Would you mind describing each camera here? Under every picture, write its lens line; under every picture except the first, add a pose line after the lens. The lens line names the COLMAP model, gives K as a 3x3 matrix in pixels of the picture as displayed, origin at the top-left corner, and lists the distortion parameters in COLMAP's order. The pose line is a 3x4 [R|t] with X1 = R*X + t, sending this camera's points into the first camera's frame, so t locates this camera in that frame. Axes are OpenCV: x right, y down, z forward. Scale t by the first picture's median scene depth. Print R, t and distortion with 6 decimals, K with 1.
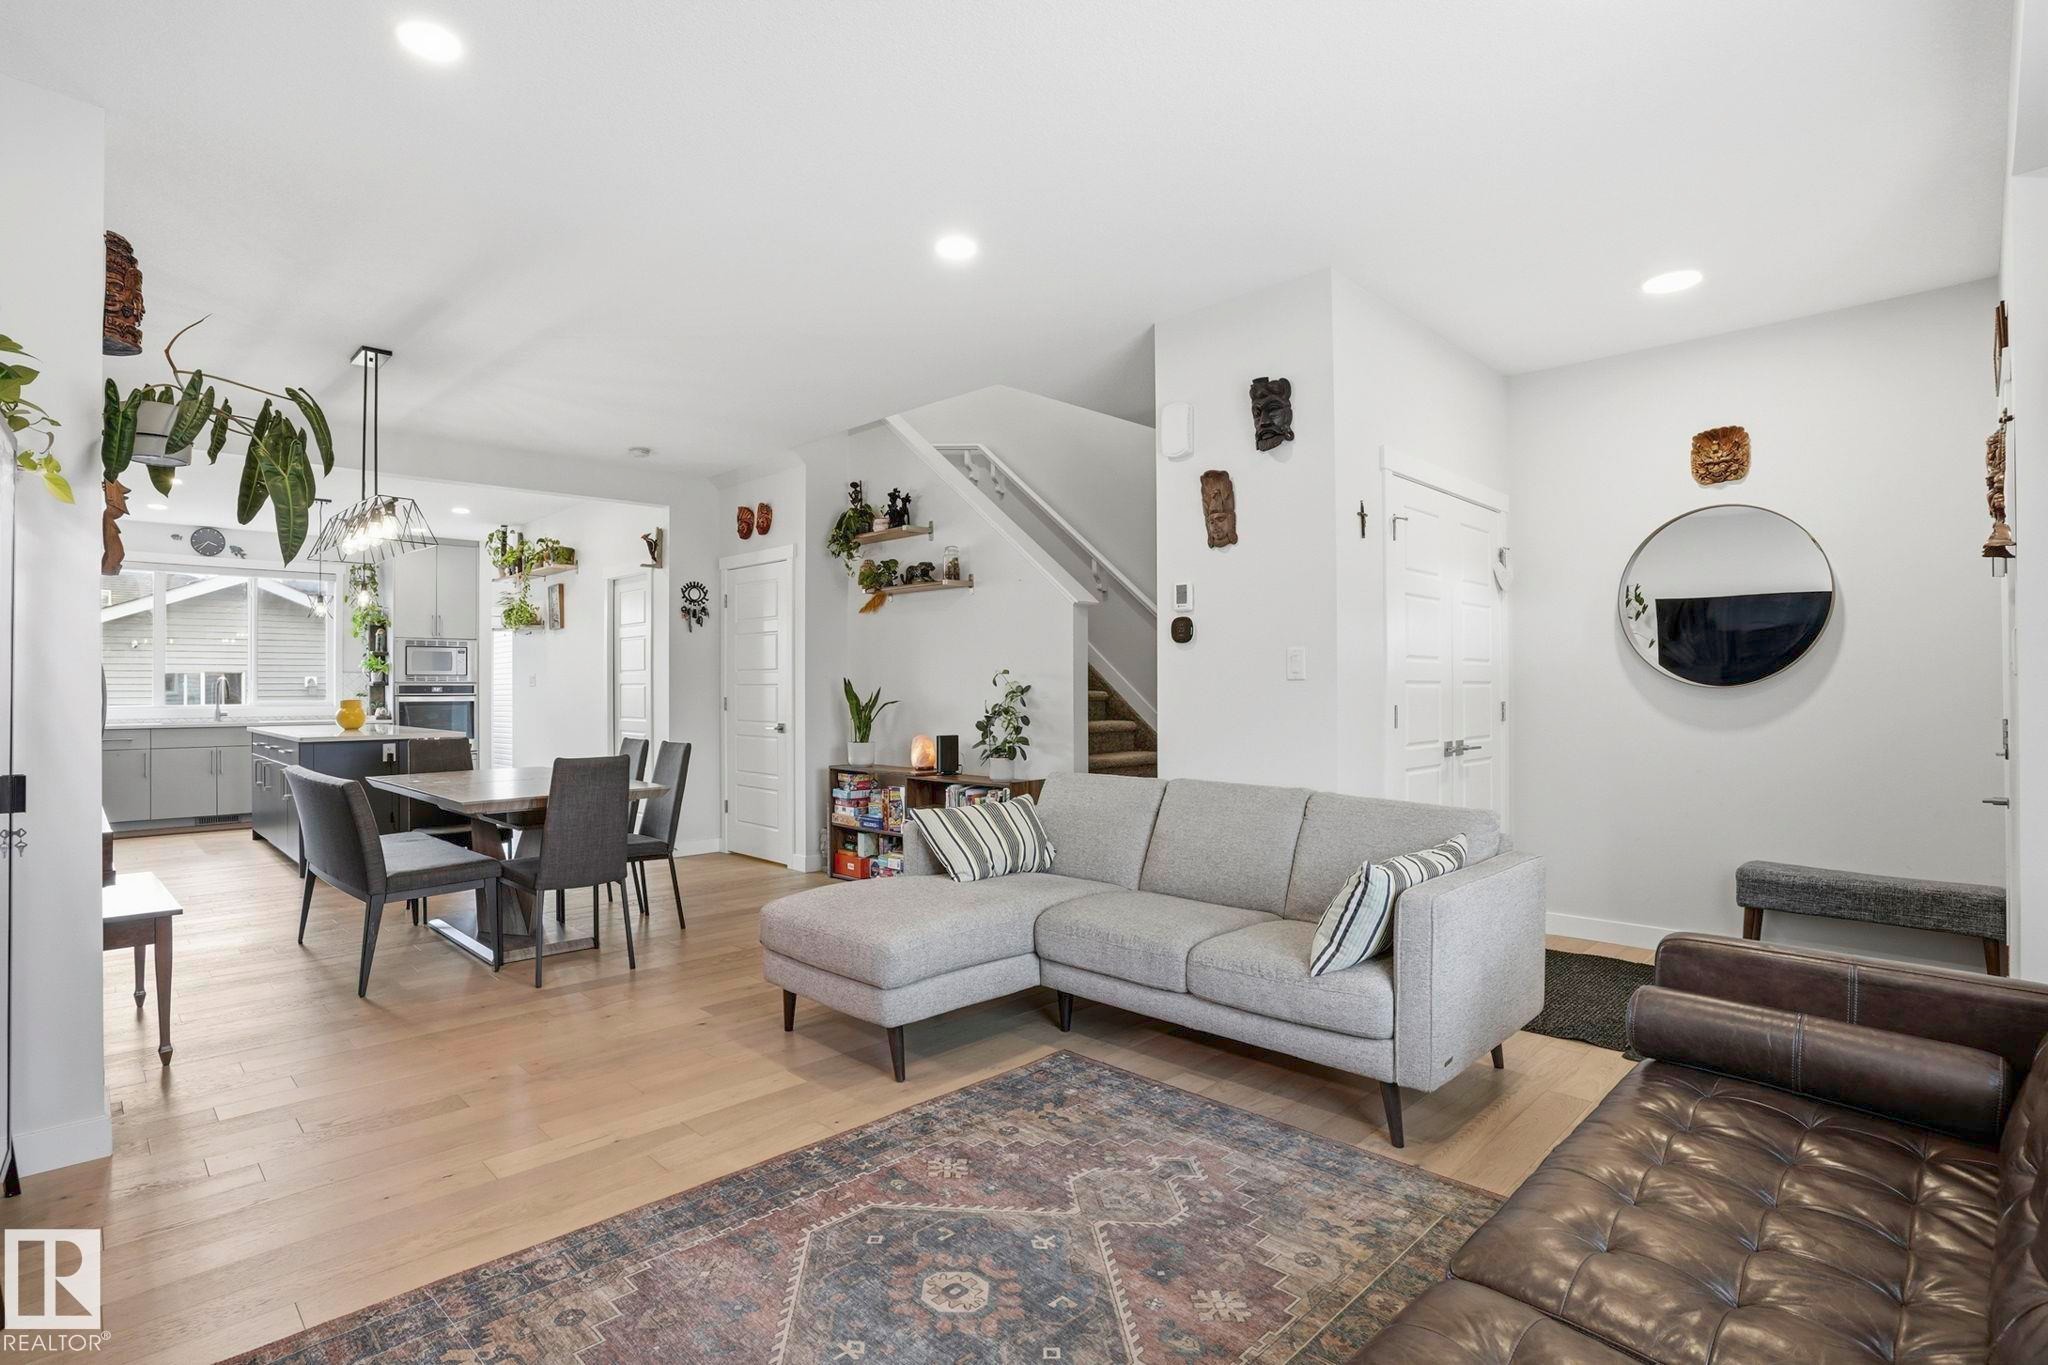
lens RADIAL K [[1000.8, 0, 1016.0], [0, 1000.8, 687.0], [0, 0, 1]] dist [-0.077935, 0.039512]
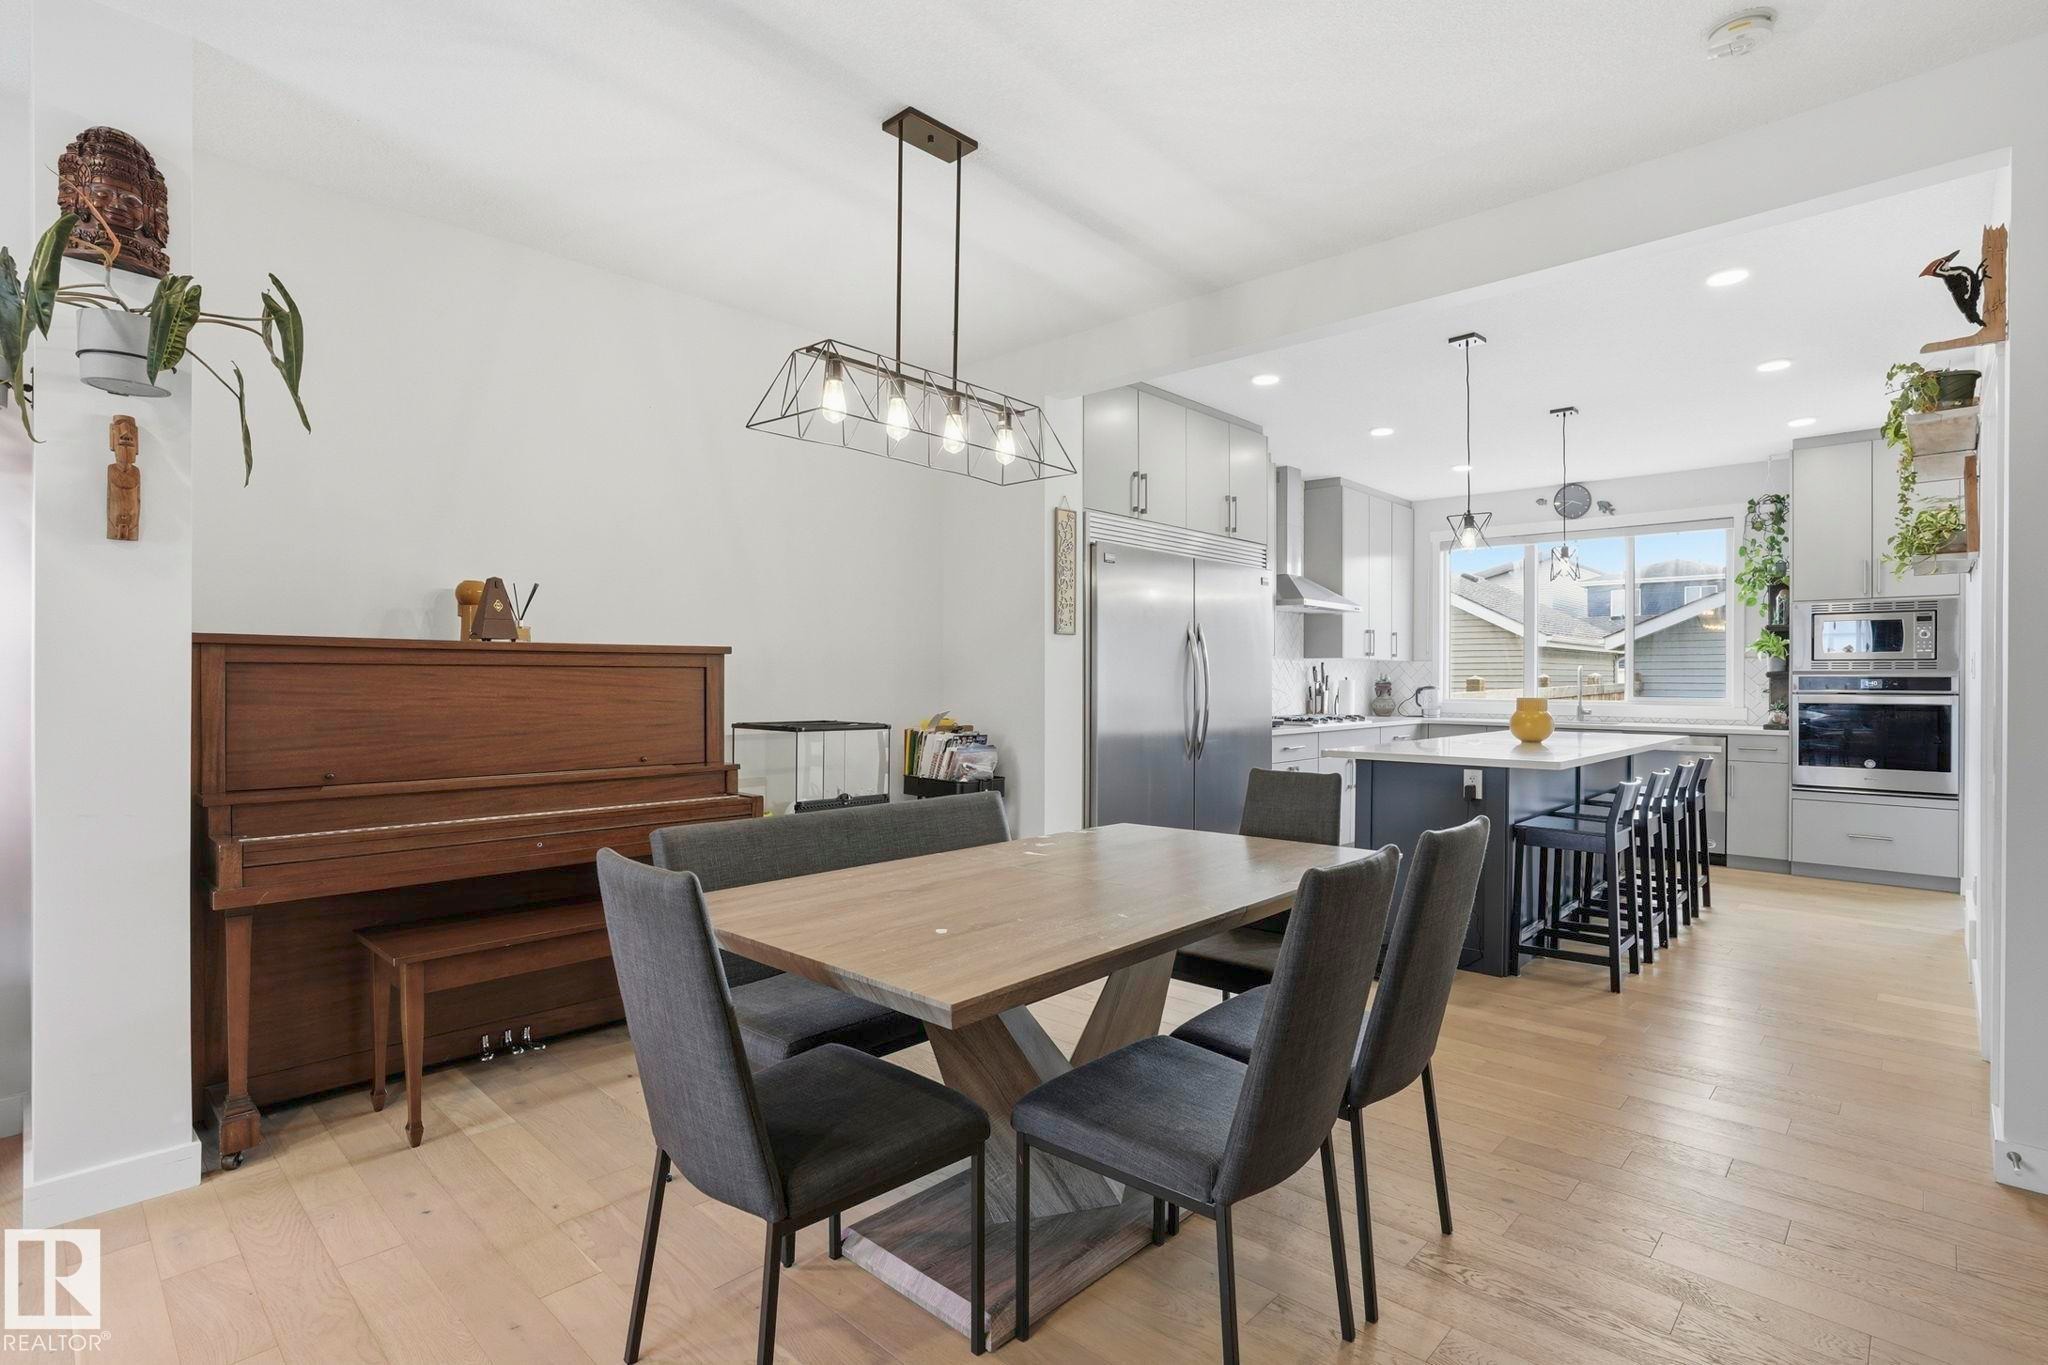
lens RADIAL K [[1000.8, 0, 1016.0], [0, 1000.8, 687.0], [0, 0, 1]] dist [-0.077935, 0.039512]
pose [[0.027750, 0.008584, -0.999578, -0.027585], [-0.000951, 0.999963, 0.008561, 0.000100], [0.999614, 0.000713, 0.027758, 0.638014]]
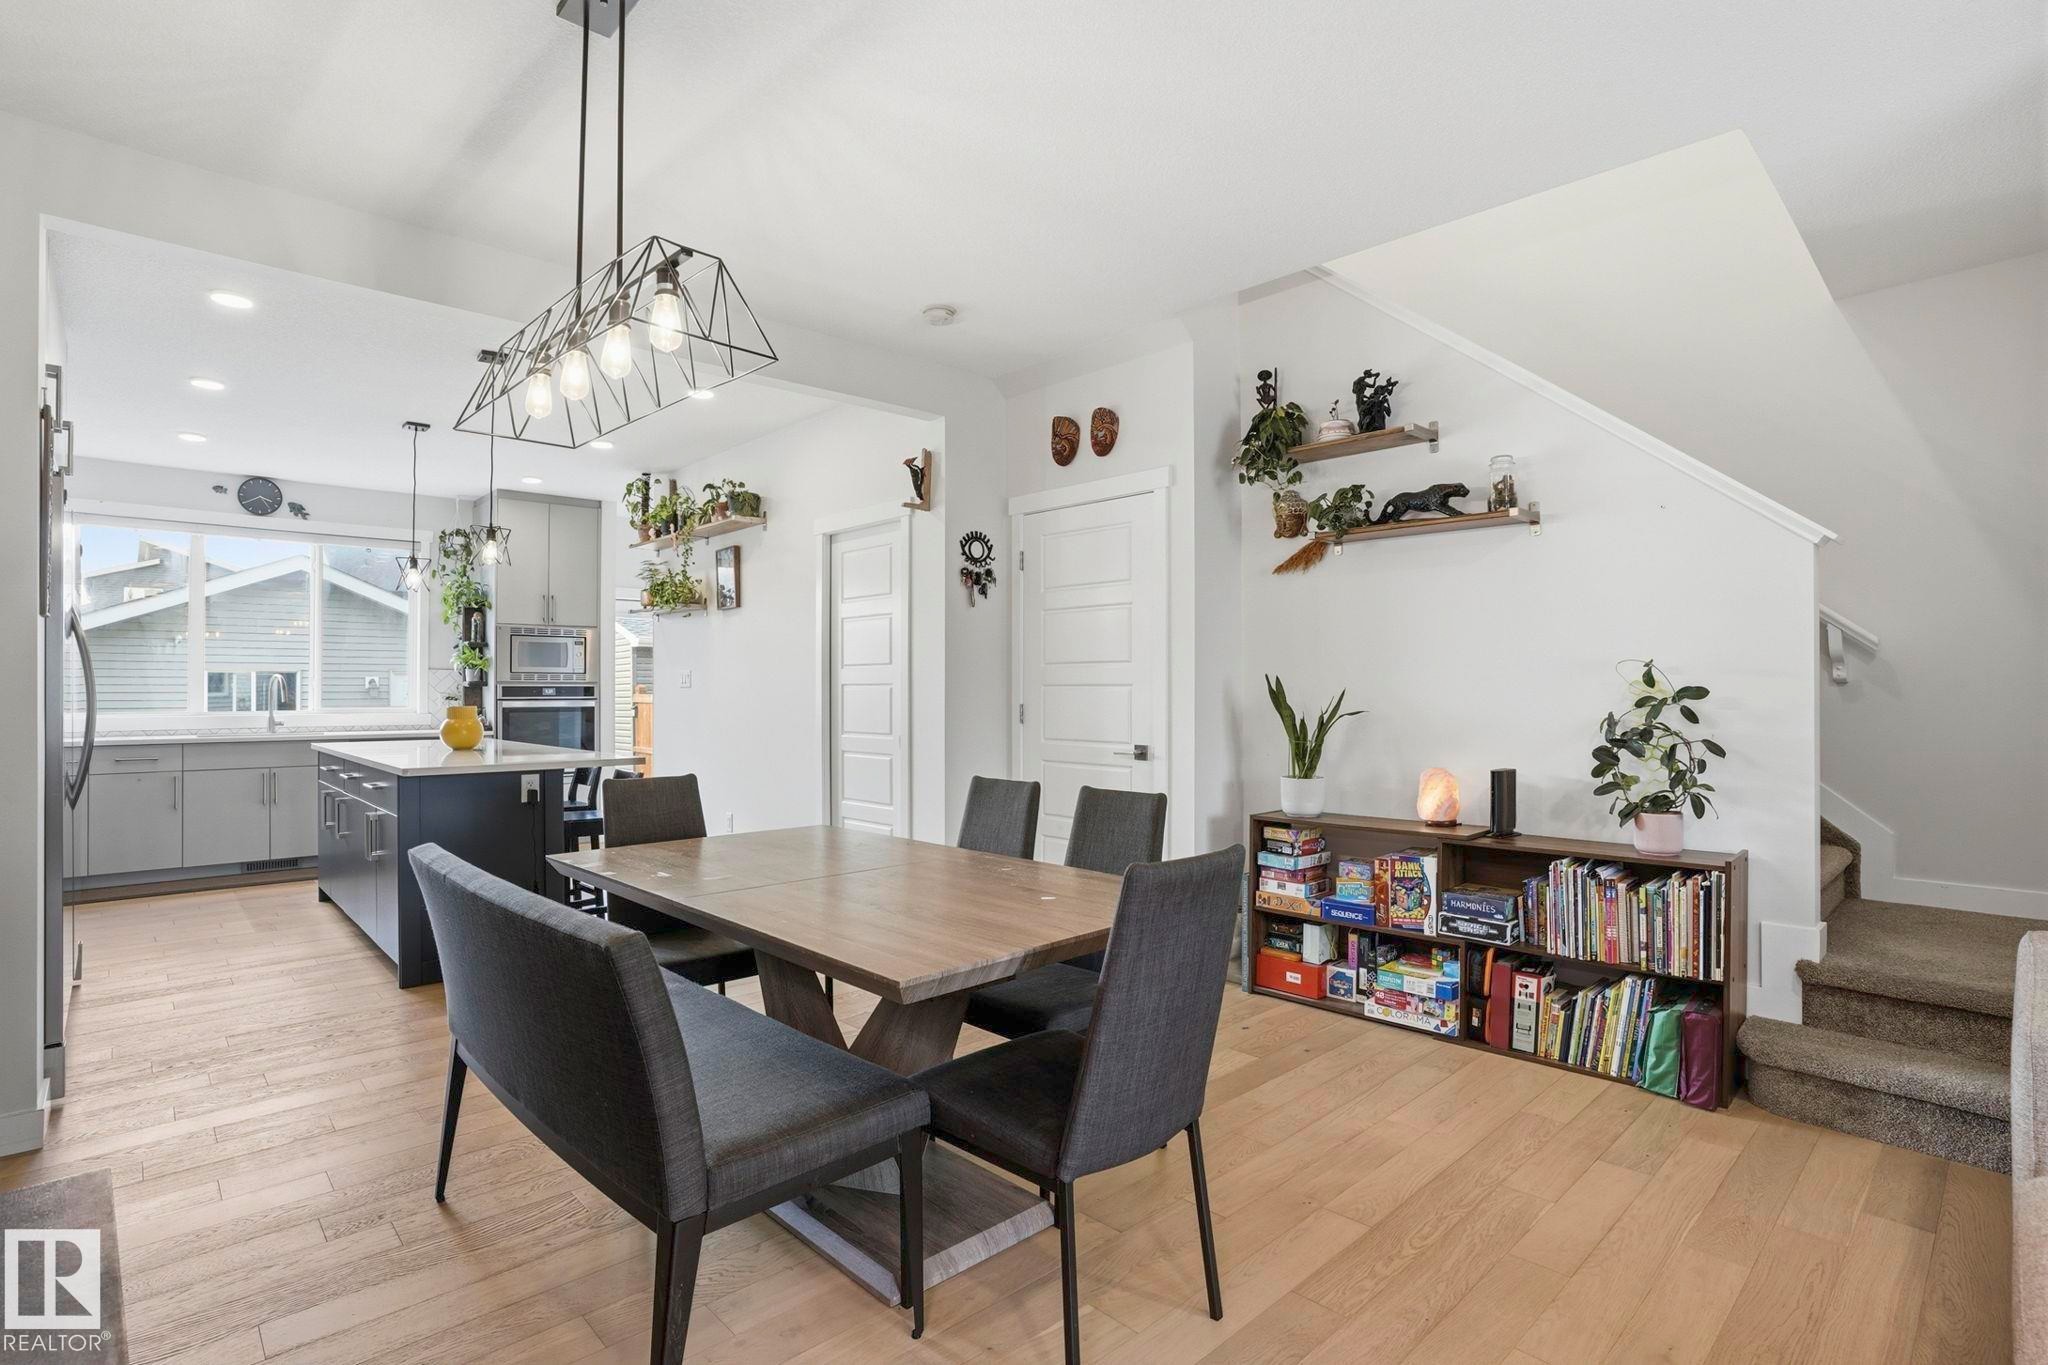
lens RADIAL K [[1000.8, 0, 1016.0], [0, 1000.8, 687.0], [0, 0, 1]] dist [-0.077935, 0.039512]
pose [[0.999495, 0.001069, -0.031753, -0.275906], [-0.001142, 0.999997, -0.002260, 0.000414], [0.031750, 0.002295, 0.999493, 0.327000]]
